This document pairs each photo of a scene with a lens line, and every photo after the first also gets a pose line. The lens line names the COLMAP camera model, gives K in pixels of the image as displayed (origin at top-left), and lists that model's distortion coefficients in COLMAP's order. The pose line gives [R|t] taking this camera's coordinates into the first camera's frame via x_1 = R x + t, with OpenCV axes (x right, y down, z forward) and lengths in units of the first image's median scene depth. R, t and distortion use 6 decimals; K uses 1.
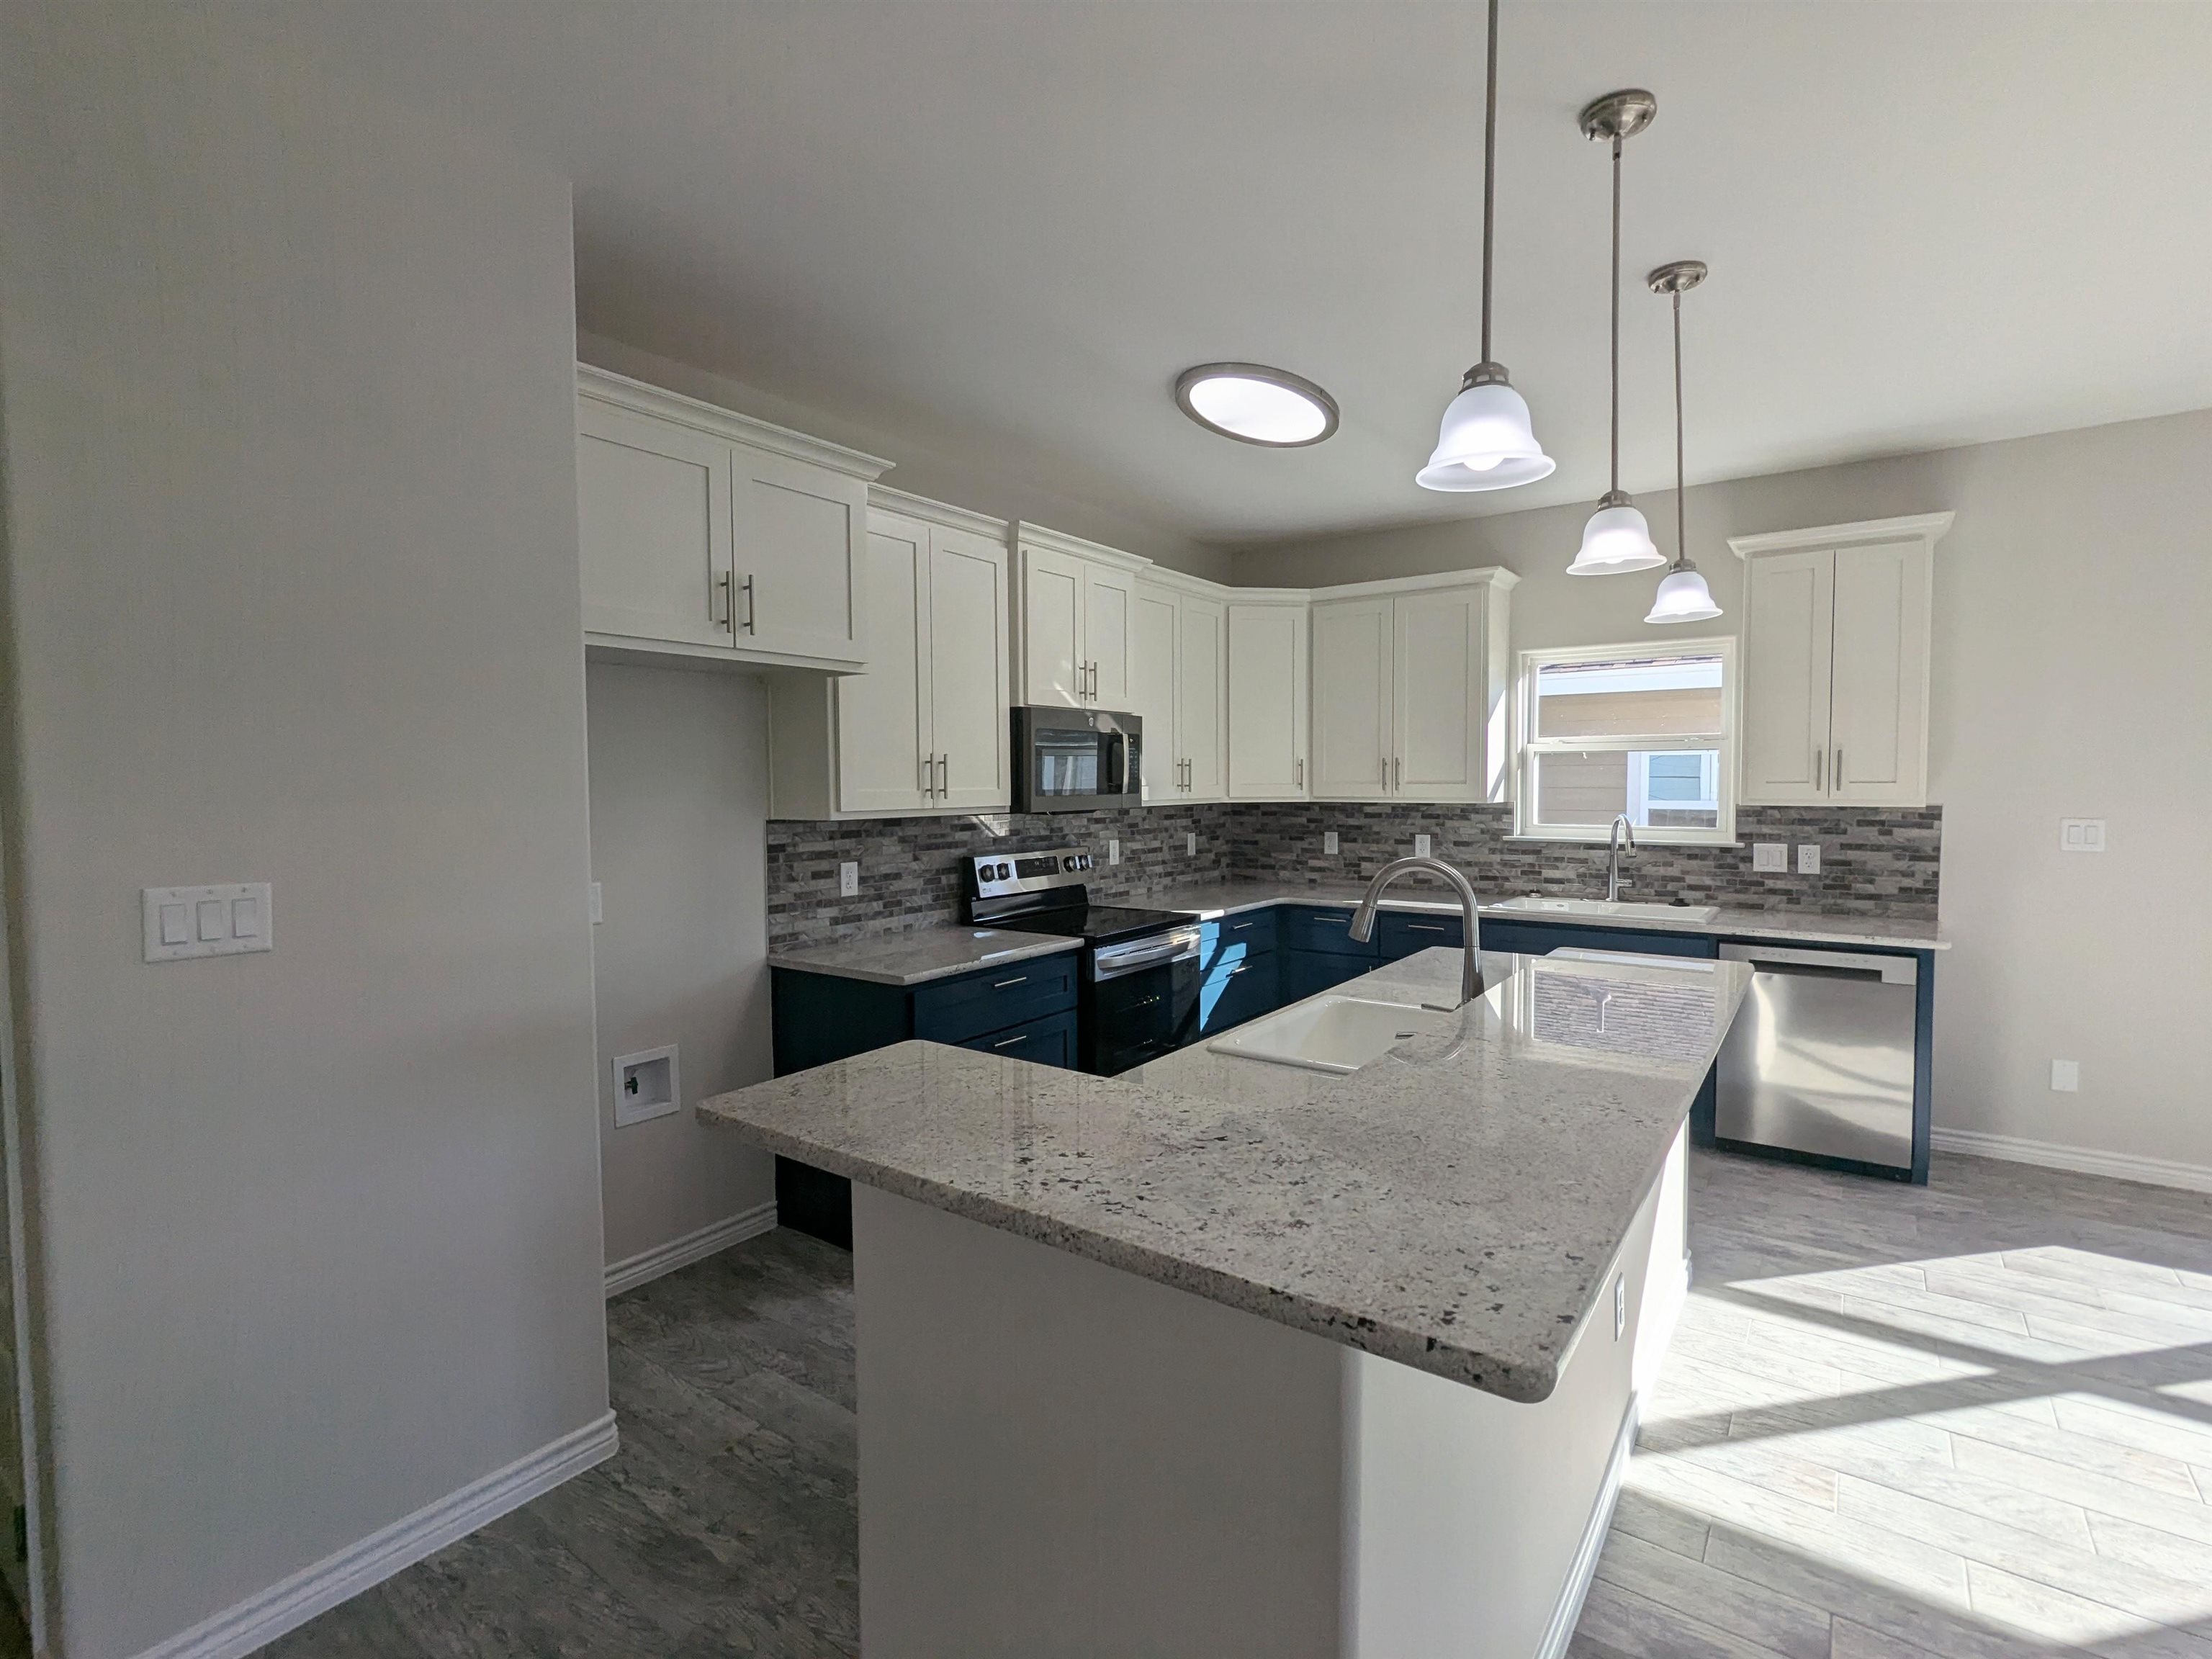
lens RADIAL K [[1044.4, 0, 1106.0], [0, 1044.4, 829.5], [0, 0, 1]] dist [-0.005105, 0.003774]
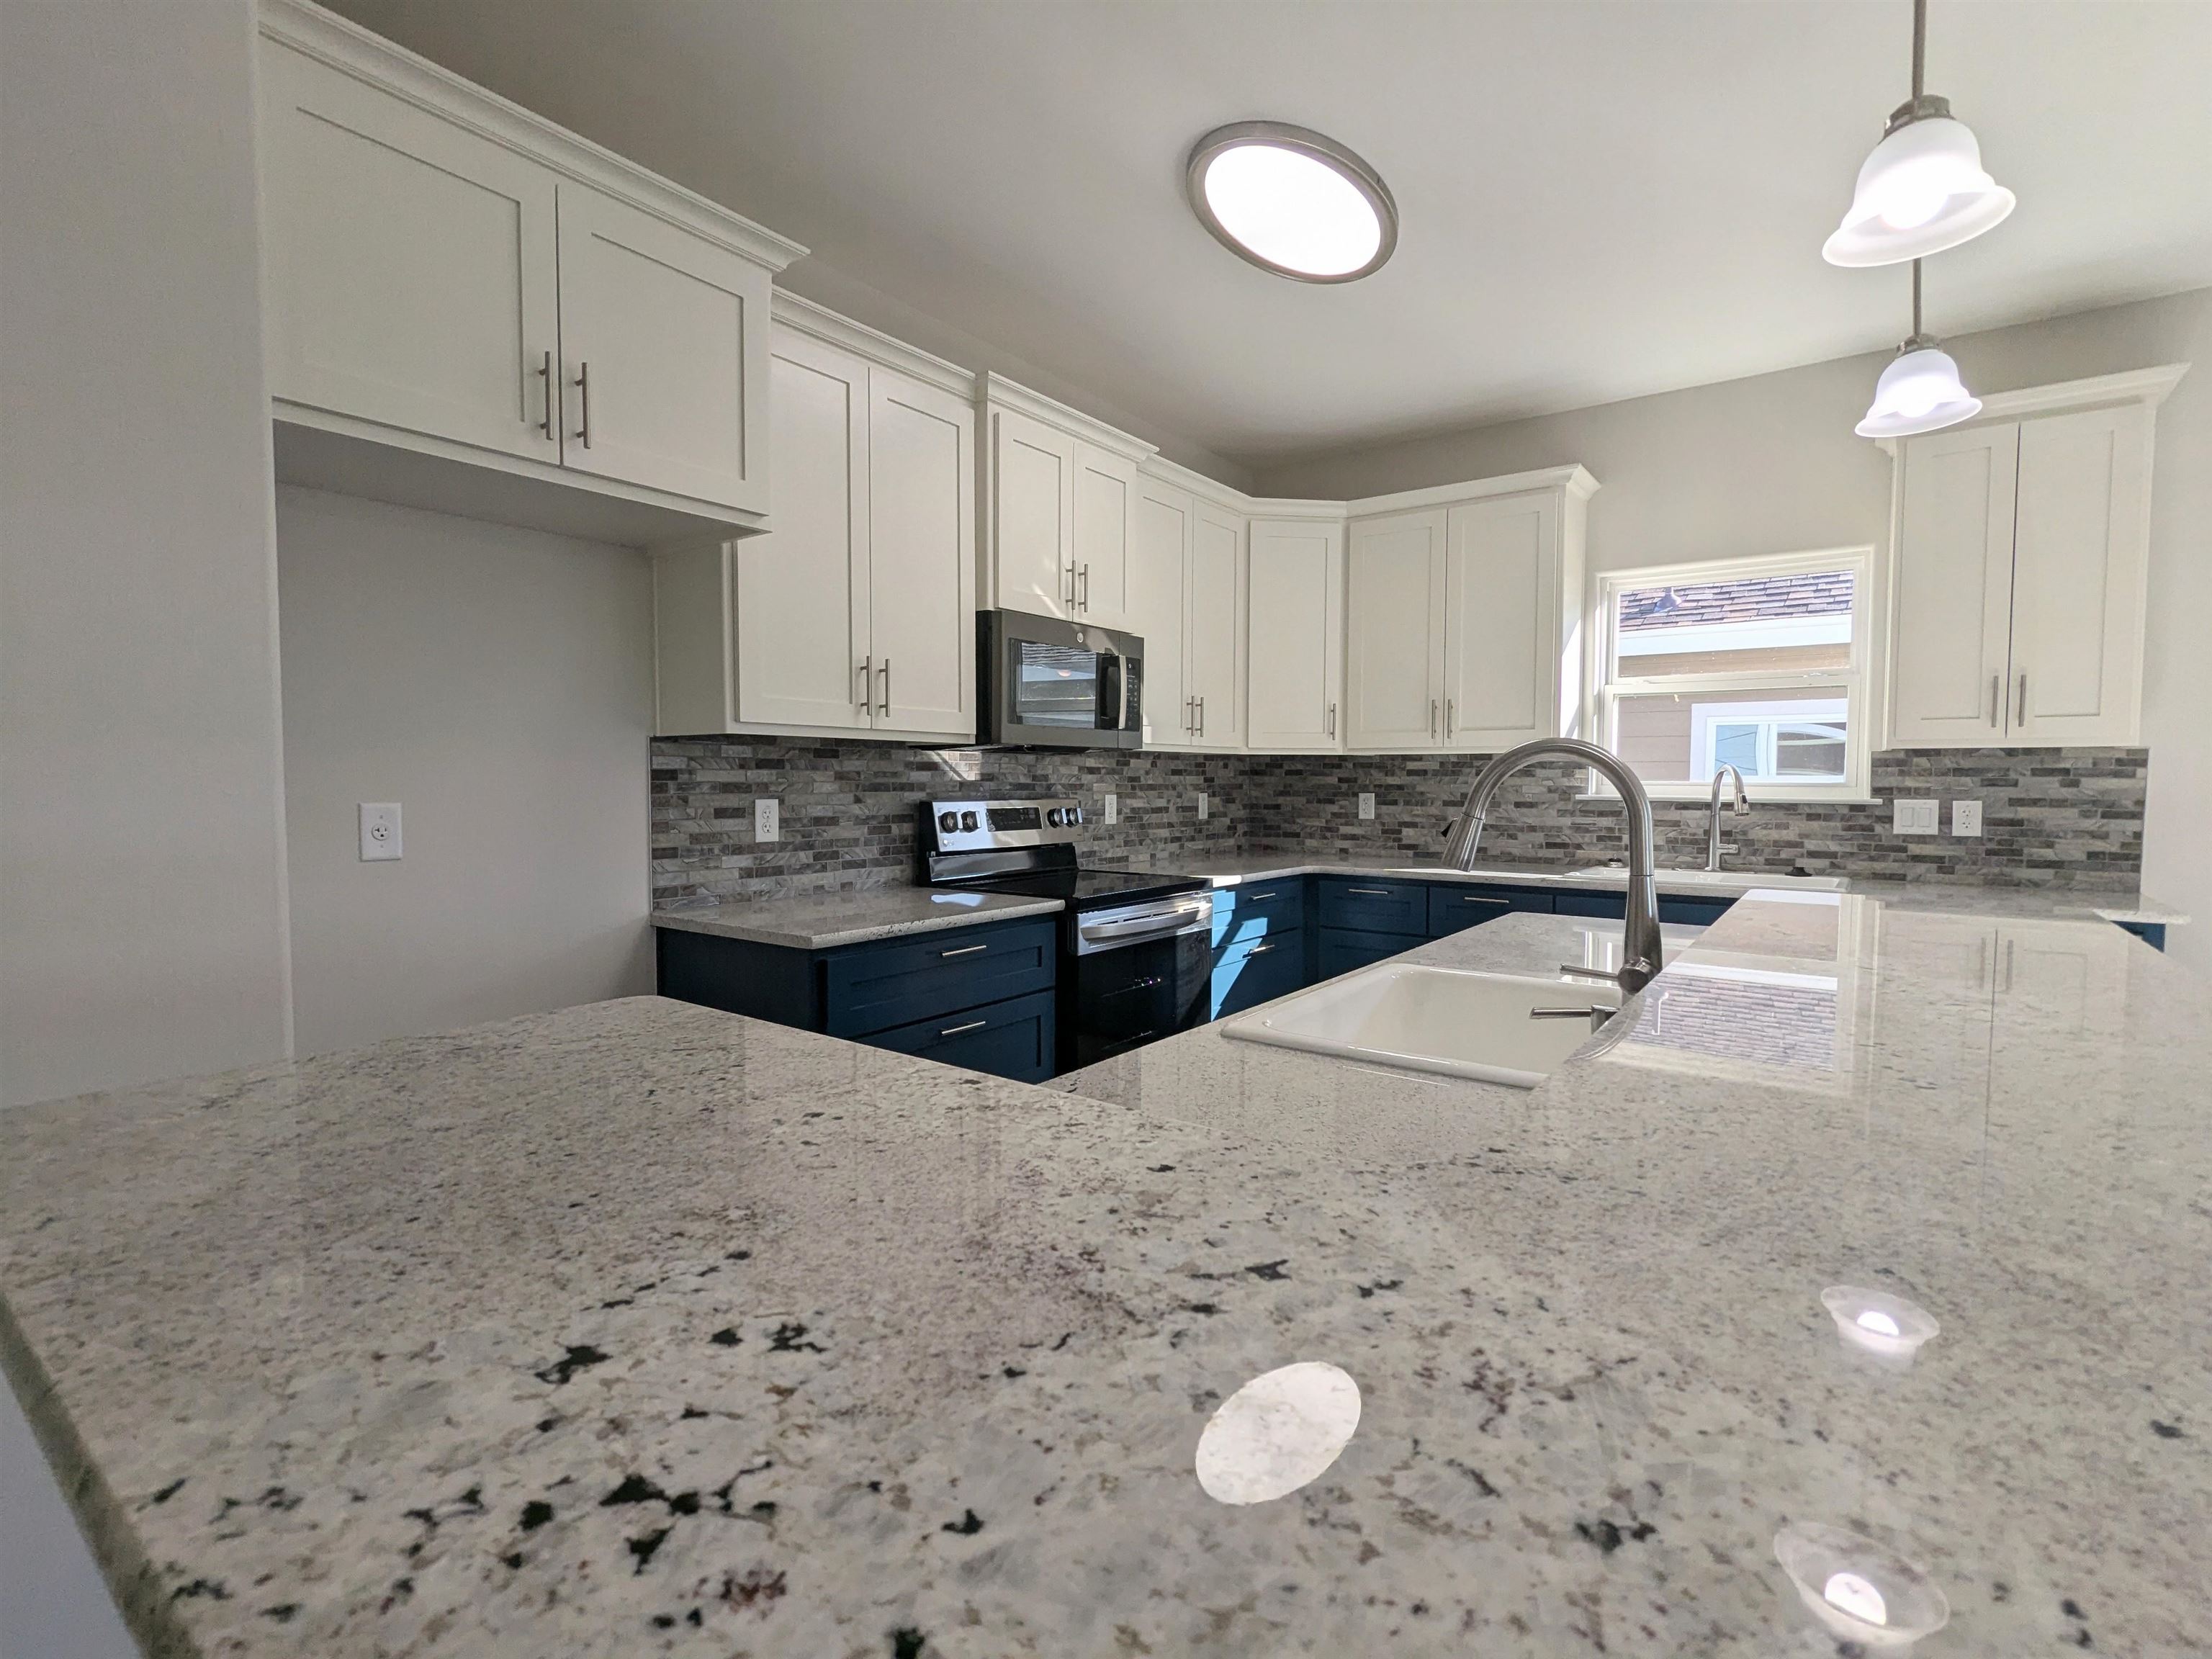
lens RADIAL K [[1044.4, 0, 1106.0], [0, 1044.4, 829.5], [0, 0, 1]] dist [-0.005105, 0.003774]
pose [[0.999869, 0.010128, -0.012628, 0.017326], [-0.010123, 0.999949, 0.000390, 0.044261], [0.012632, -0.000262, 0.999920, 0.185610]]
